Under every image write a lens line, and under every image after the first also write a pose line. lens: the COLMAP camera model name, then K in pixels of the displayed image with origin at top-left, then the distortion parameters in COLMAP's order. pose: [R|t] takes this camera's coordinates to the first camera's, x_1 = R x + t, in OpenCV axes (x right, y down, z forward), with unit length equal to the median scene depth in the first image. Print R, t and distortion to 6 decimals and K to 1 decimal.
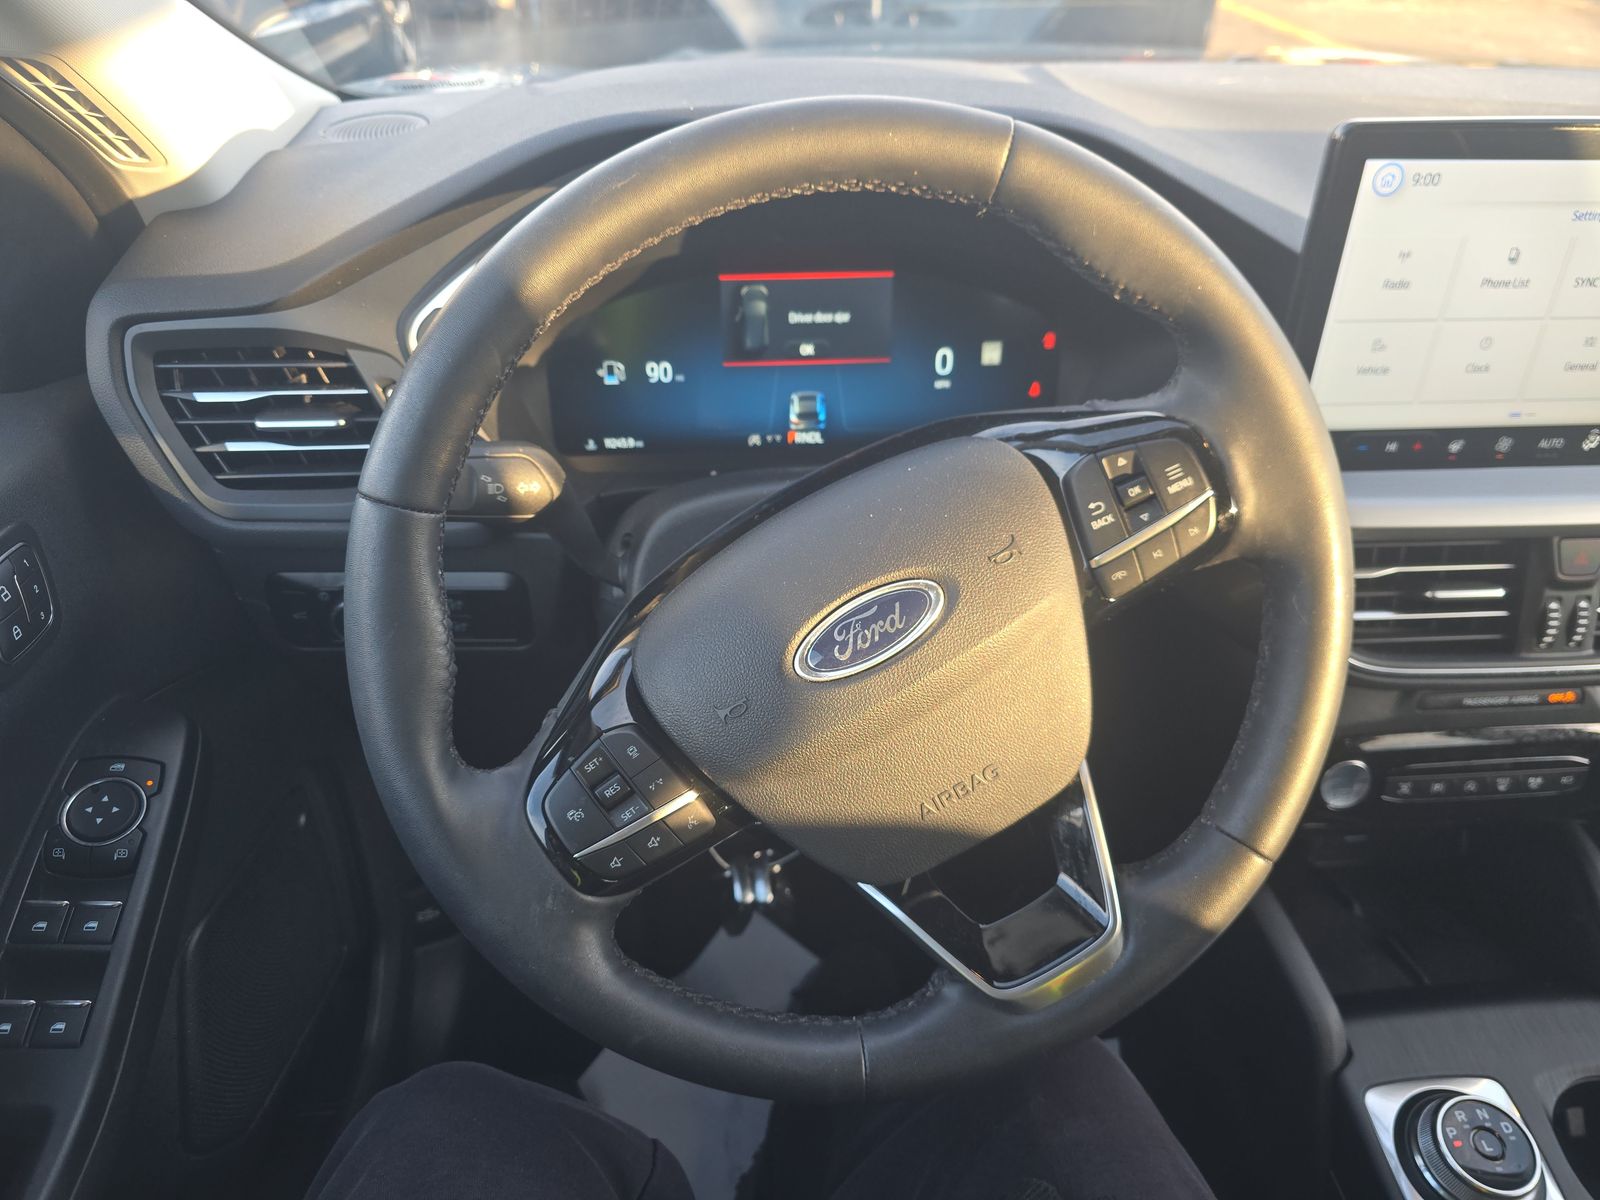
lens RADIAL K [[1056.0, 0, 805.7], [0, 1056.0, 614.7], [0, 0, 1]] dist [0.022141, -0.020927]
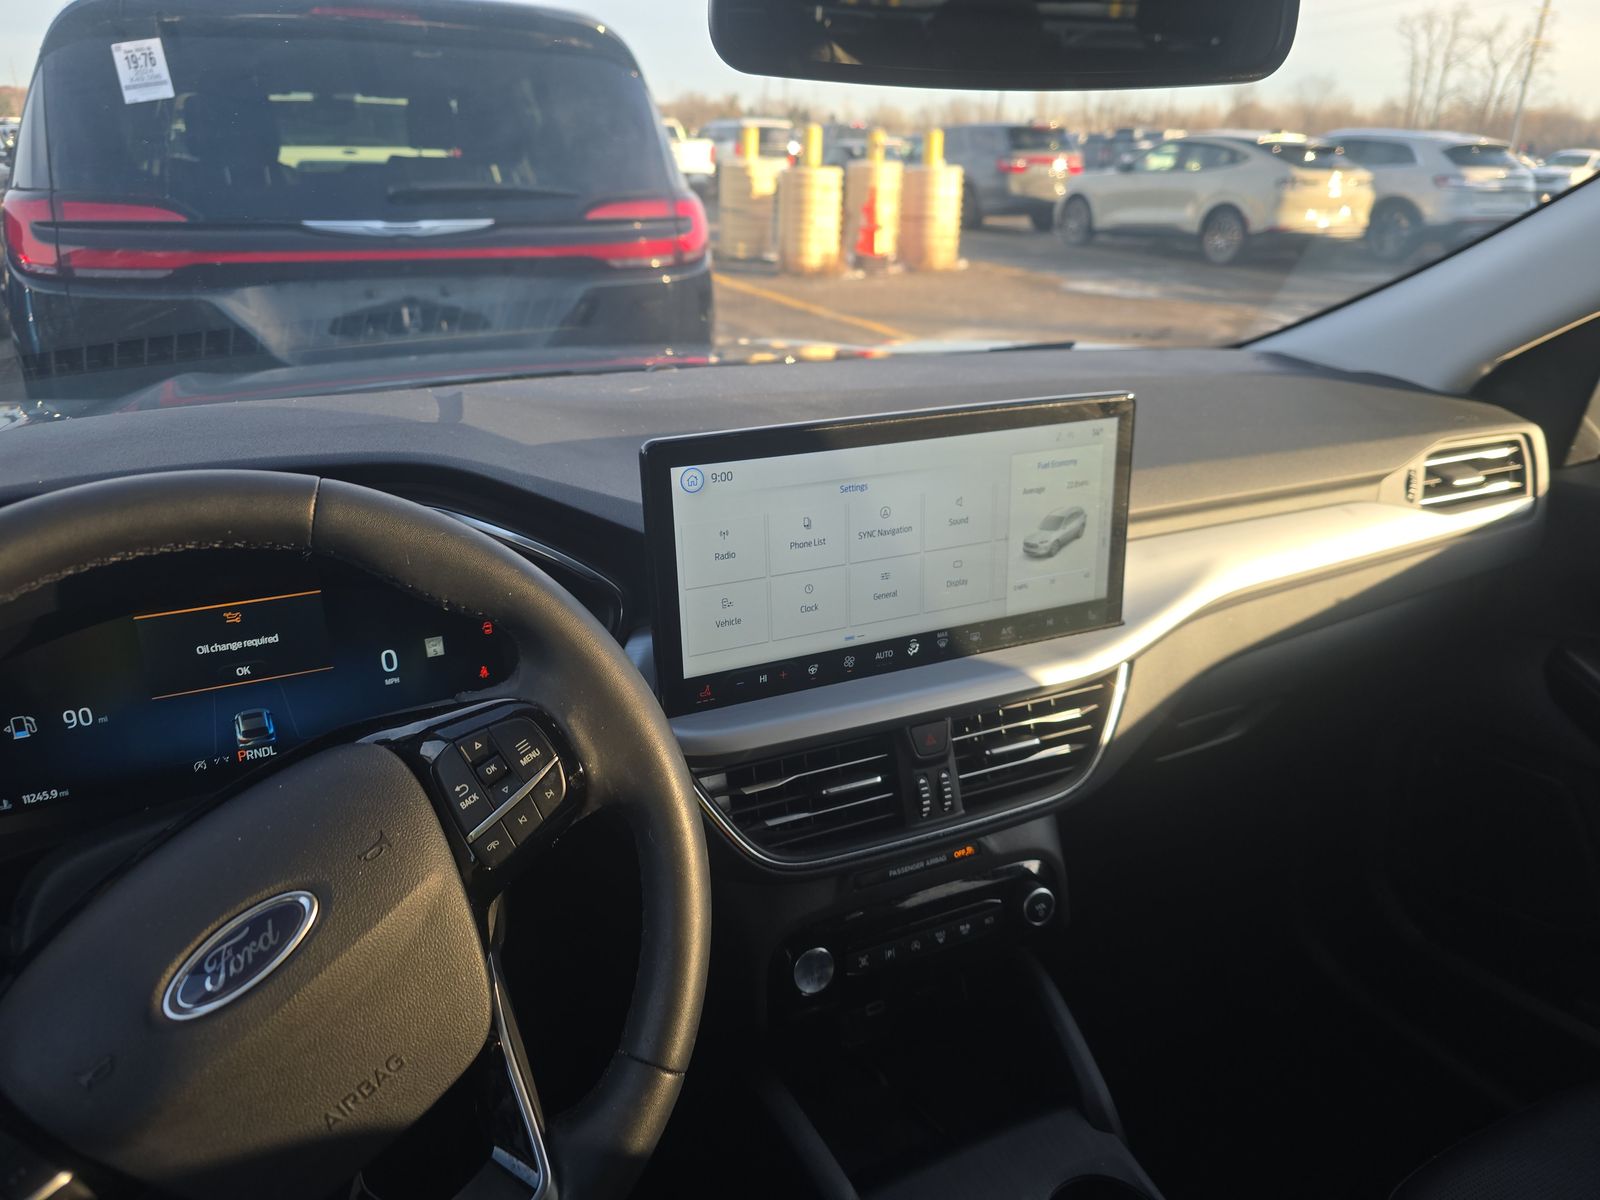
lens RADIAL K [[1056.0, 0, 804.1], [0, 1056.0, 613.1], [0, 0, 1]] dist [0.022141, -0.020927]
pose [[0.935364, -0.143470, 0.323280, 0.227236], [0.212013, 0.959051, -0.187807, 0.005510], [-0.283097, 0.244207, 0.927480, -0.151438]]
